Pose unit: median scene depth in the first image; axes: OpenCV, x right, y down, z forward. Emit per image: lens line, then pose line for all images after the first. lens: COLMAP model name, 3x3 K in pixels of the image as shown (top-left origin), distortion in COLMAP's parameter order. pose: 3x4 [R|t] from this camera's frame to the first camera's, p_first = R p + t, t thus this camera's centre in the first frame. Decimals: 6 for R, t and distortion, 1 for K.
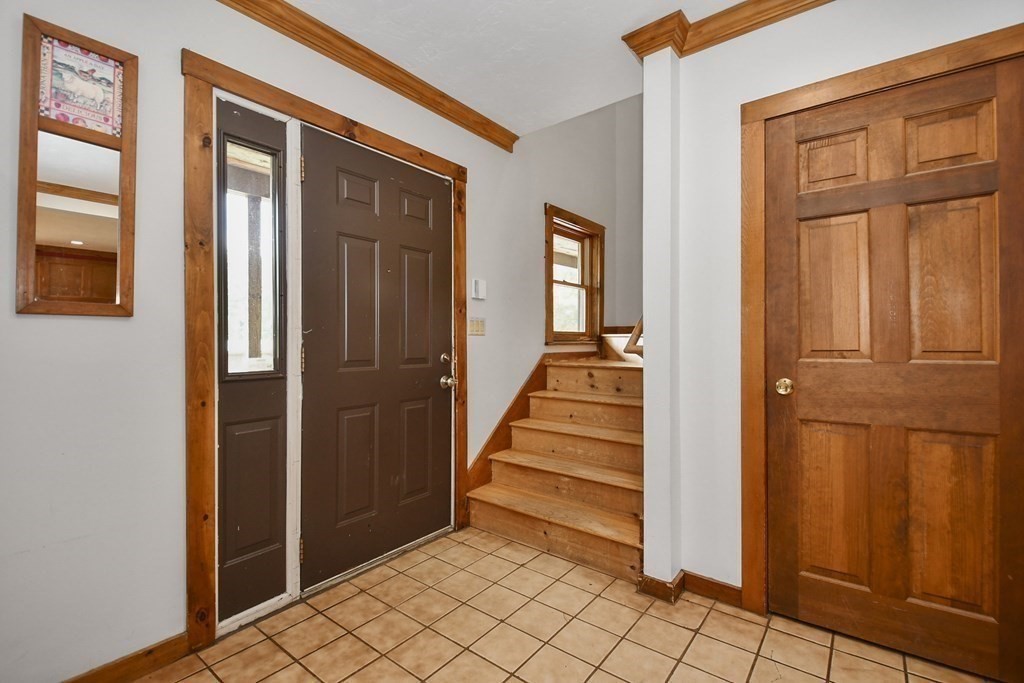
lens RADIAL K [[451.8, 0, 483.2], [0, 451.8, 344.4], [0, 0, 1]] dist [-0.017552, -0.000544]
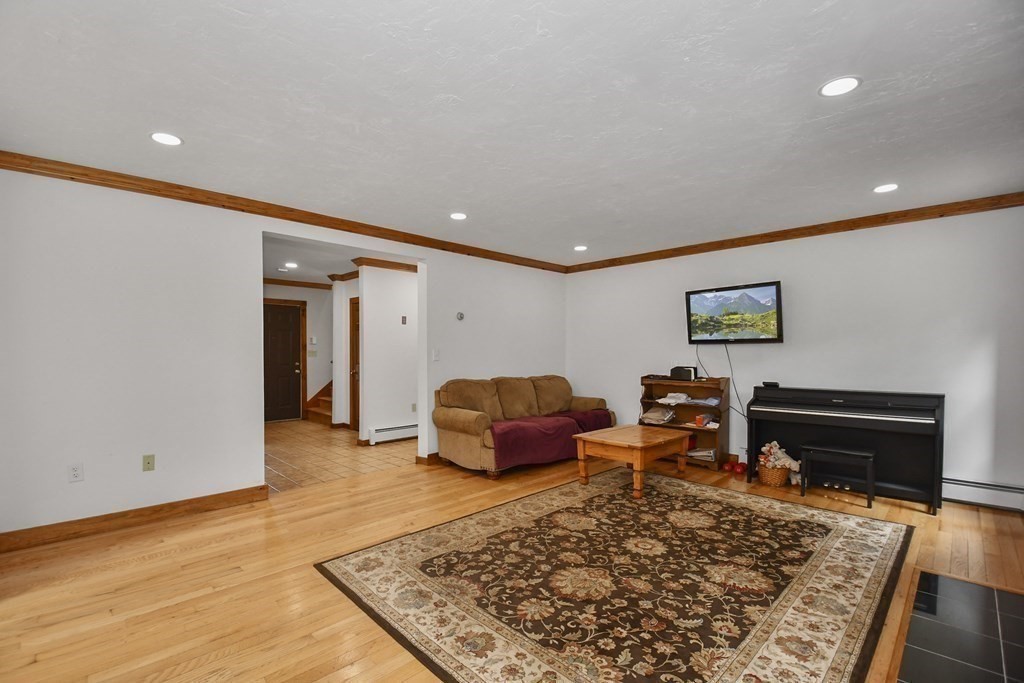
lens RADIAL K [[447.7, 0, 496.8], [0, 447.7, 356.3], [0, 0, 1]] dist [0.000914, -0.000114]
pose [[0.993663, 0.004485, -0.112311, 1.576935], [-0.002757, 0.999876, 0.015535, -0.071581], [0.112366, -0.015127, 0.993552, -1.851140]]
